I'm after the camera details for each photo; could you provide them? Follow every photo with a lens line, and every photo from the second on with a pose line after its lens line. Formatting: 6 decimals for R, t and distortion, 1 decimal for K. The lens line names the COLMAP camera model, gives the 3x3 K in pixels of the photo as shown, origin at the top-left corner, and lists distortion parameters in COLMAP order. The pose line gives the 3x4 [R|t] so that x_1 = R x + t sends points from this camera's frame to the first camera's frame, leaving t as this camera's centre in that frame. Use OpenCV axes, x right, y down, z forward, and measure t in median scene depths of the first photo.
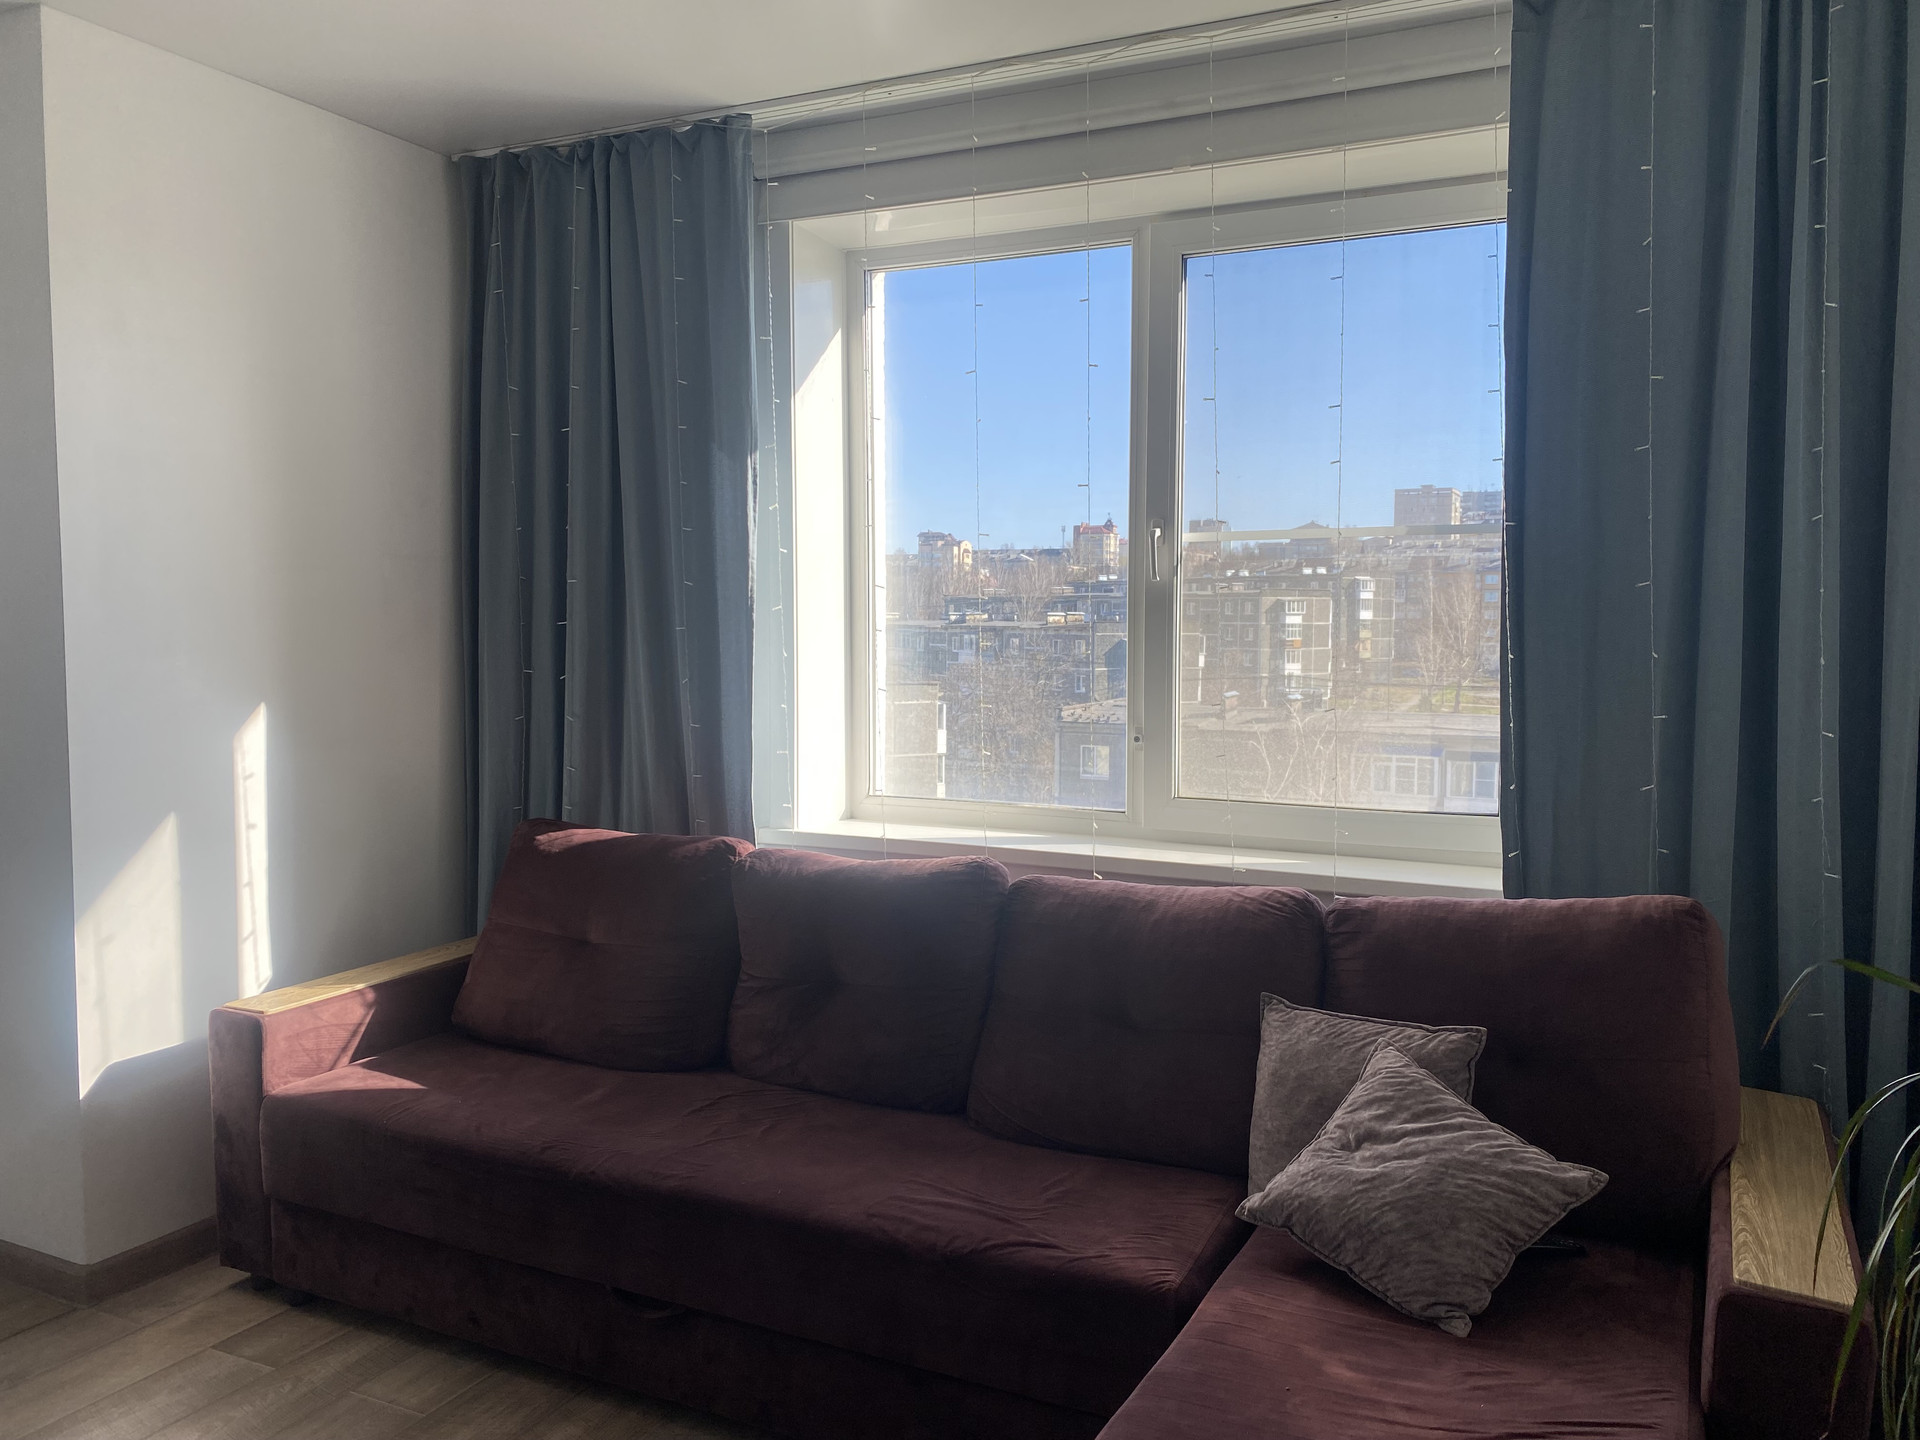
lens RADIAL K [[1463.7, 0, 970.0], [0, 1463.7, 710.6], [0, 0, 1]] dist [0.011395, -0.015960]
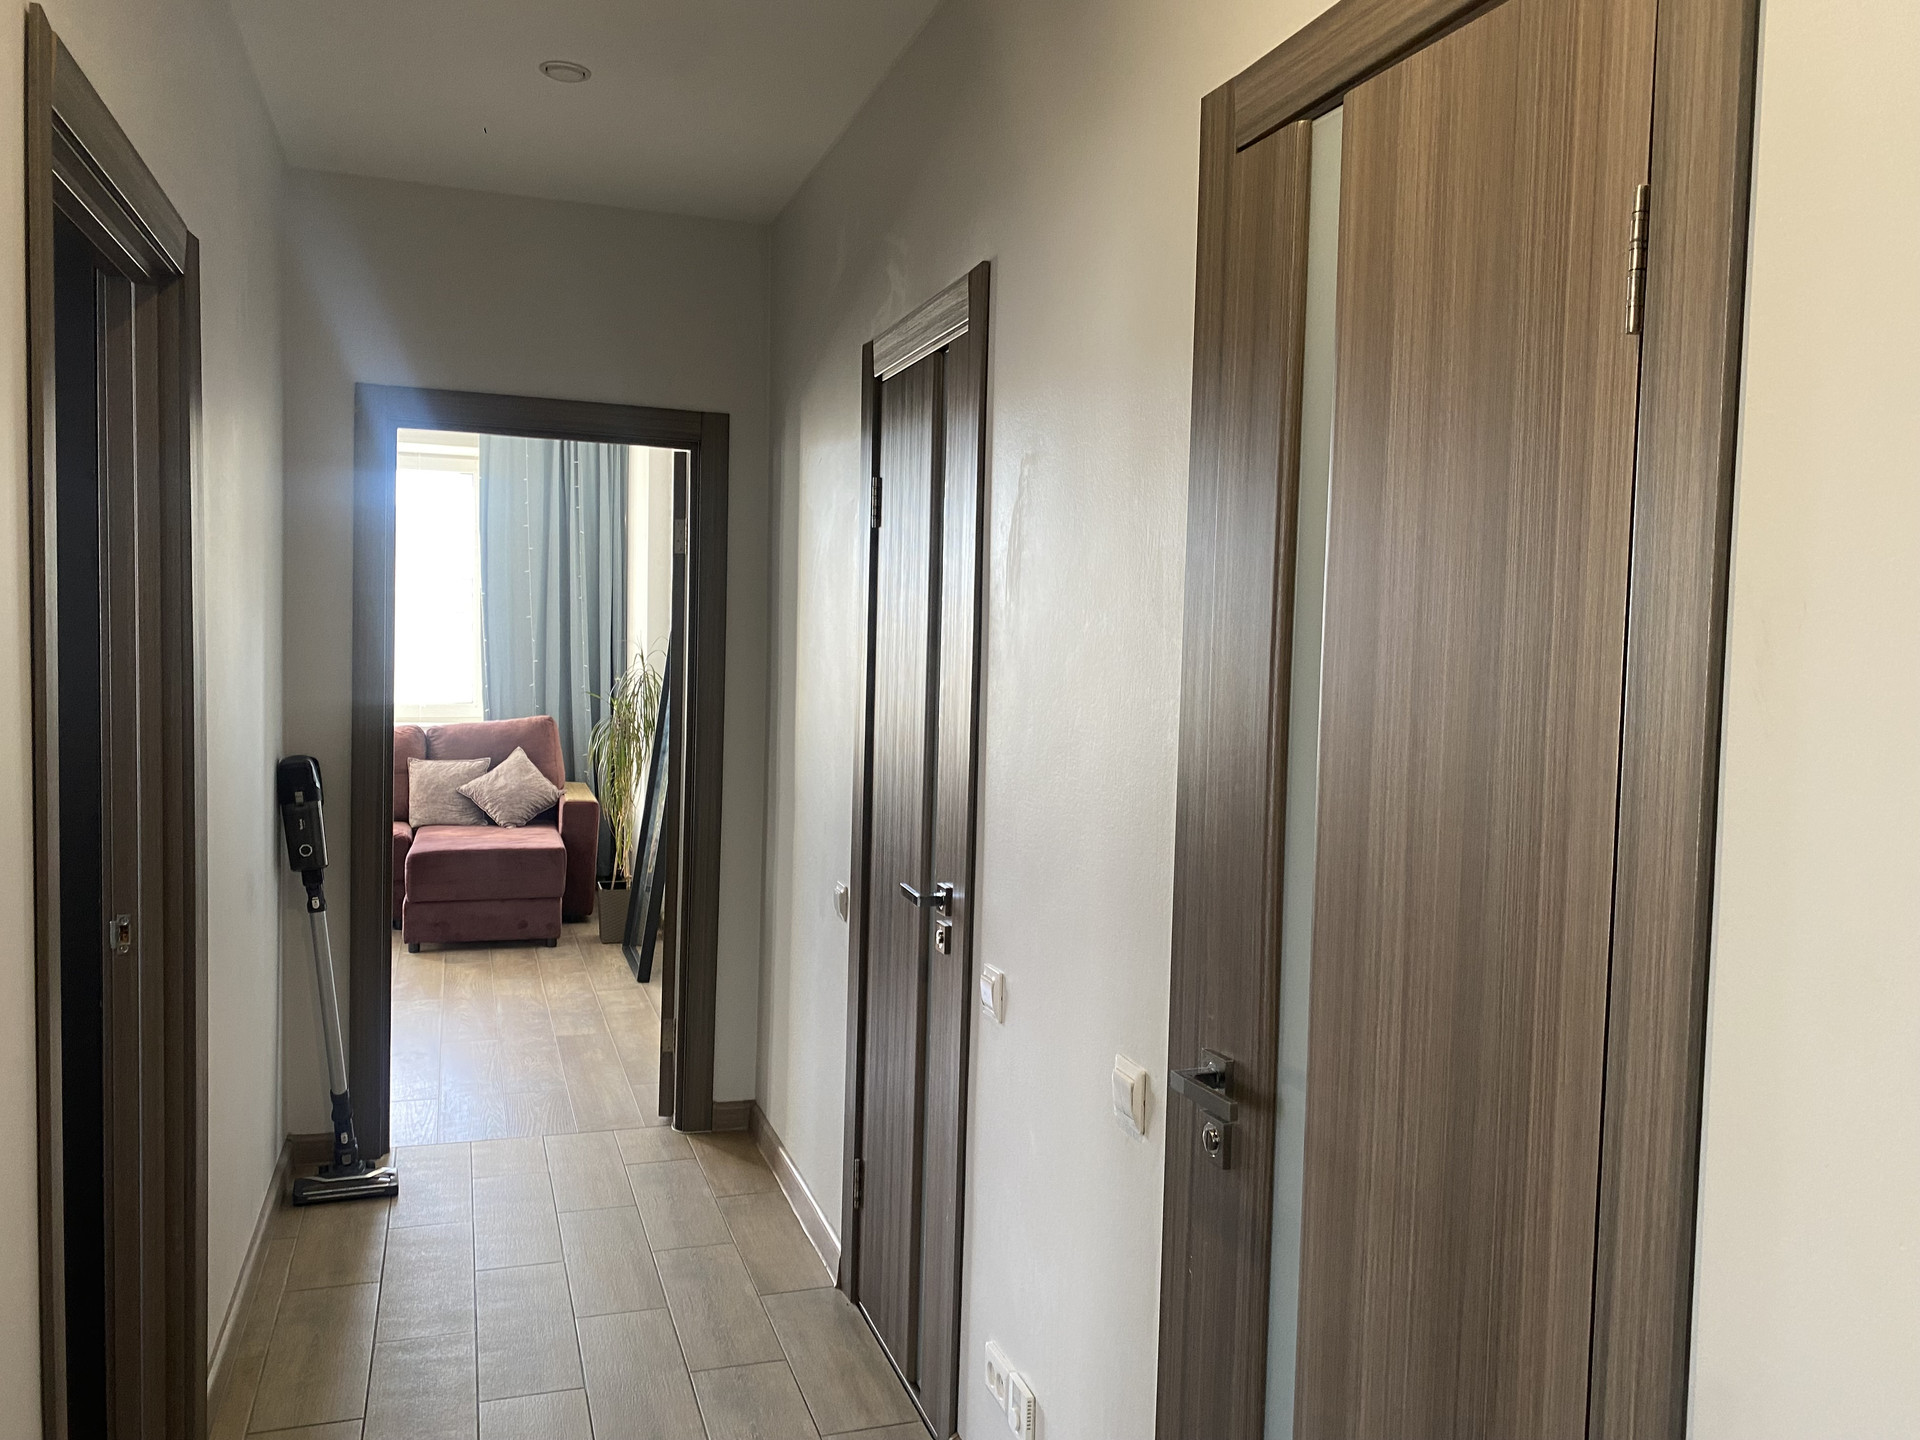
lens RADIAL K [[1463.7, 0, 970.0], [0, 1463.7, 710.6], [0, 0, 1]] dist [0.011395, -0.015960]
pose [[0.708418, -0.029369, 0.705182, -1.047742], [0.029864, 0.999486, 0.011626, 0.104580], [-0.705161, 0.012824, 0.708931, -1.805822]]
